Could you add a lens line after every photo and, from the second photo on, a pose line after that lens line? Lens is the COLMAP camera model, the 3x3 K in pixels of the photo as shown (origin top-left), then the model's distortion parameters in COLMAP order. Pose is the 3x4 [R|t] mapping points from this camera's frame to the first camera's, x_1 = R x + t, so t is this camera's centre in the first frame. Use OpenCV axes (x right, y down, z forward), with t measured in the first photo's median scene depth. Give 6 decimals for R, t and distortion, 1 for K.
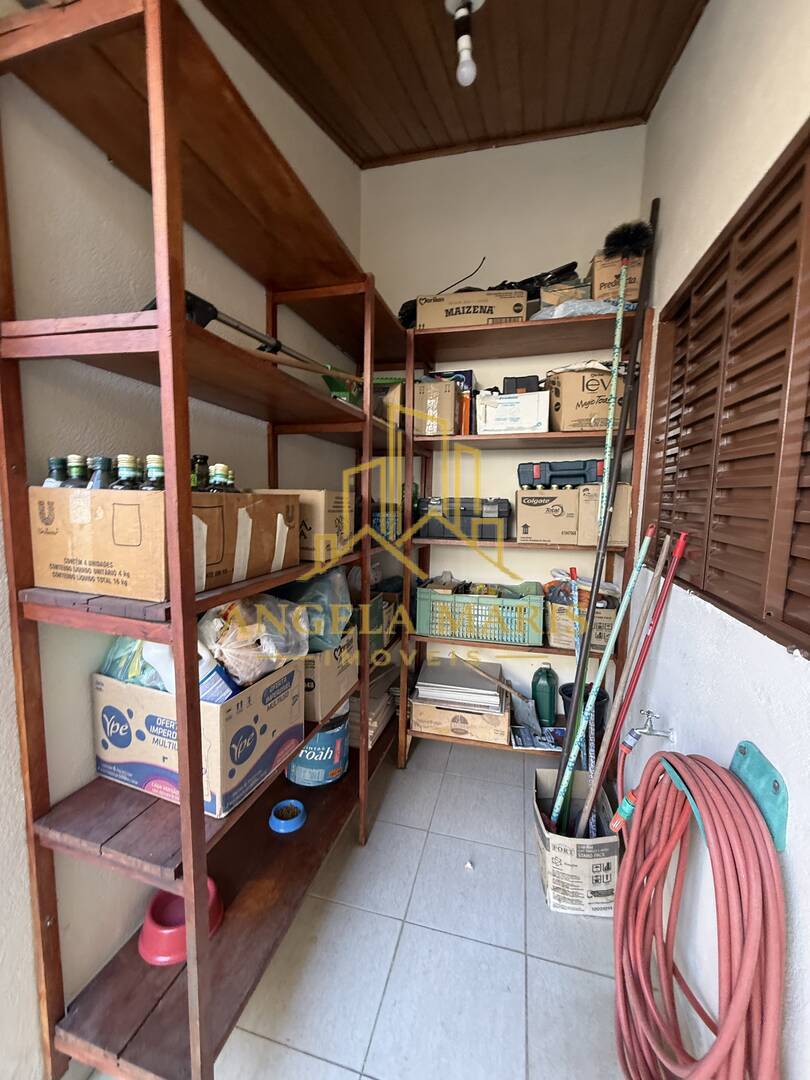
lens RADIAL K [[430.1, 0, 405.8], [0, 430.1, 537.9], [0, 0, 1]] dist [0.000130, -0.000199]
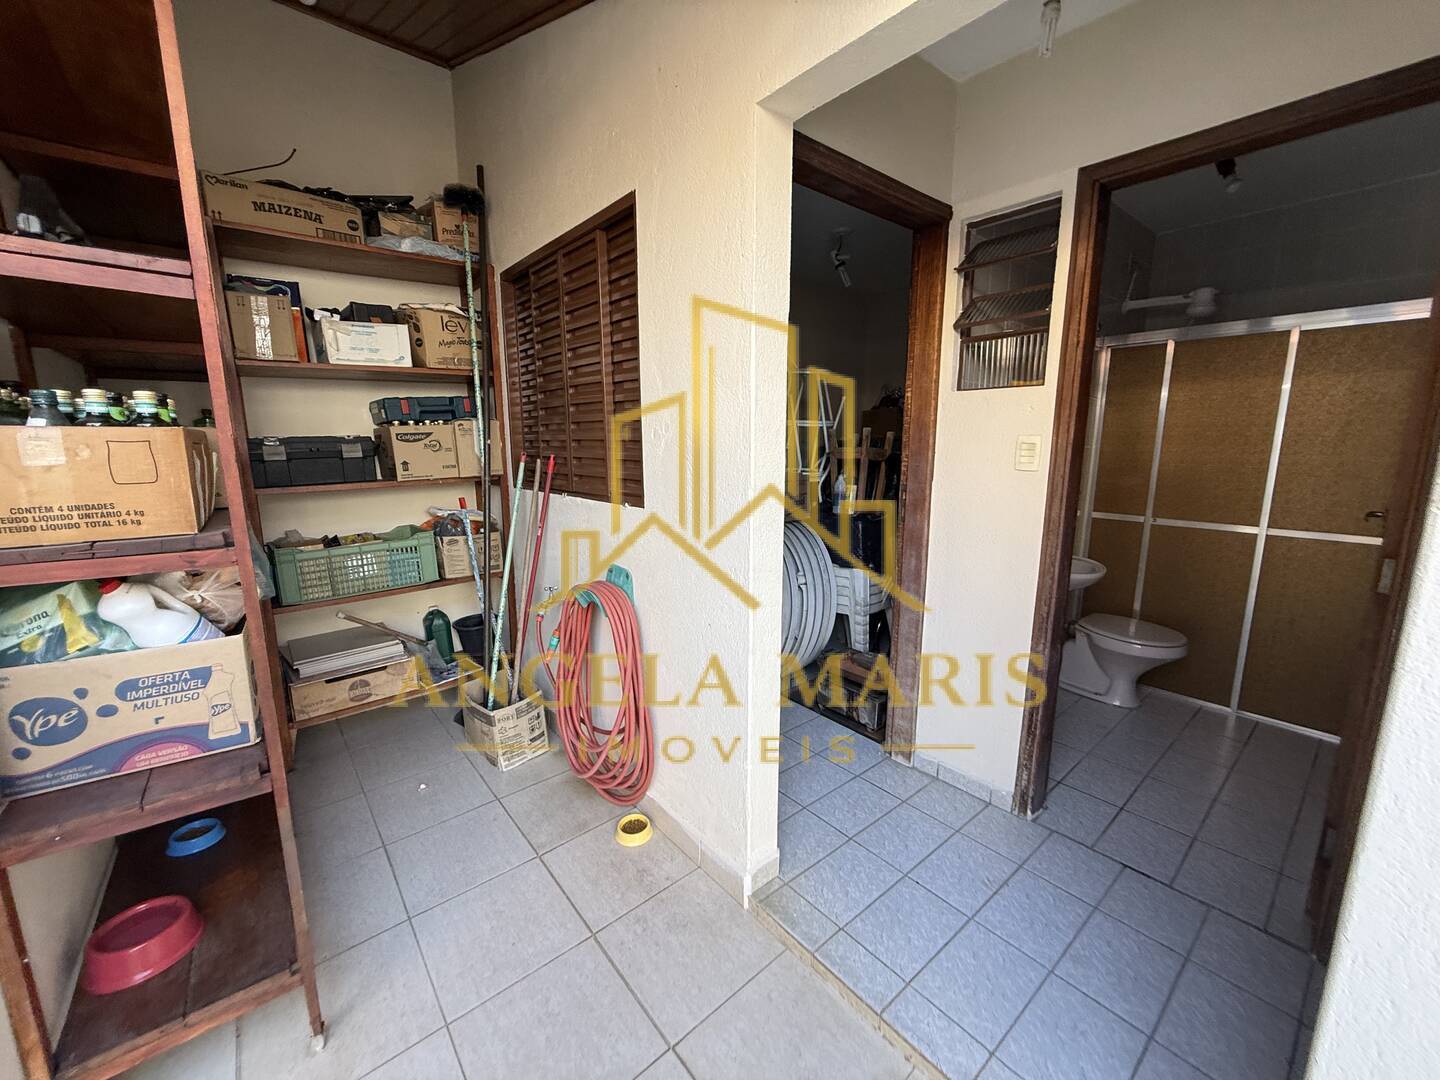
lens RADIAL K [[573.4, 0, 716.4], [0, 573.4, 538.8], [0, 0, 1]] dist [0.000130, -0.000199]
pose [[0.577899, -0.168465, 0.798531, -0.399842], [0.103699, 0.985689, 0.132902, 0.044642], [-0.809493, 0.006003, 0.587099, -0.358653]]
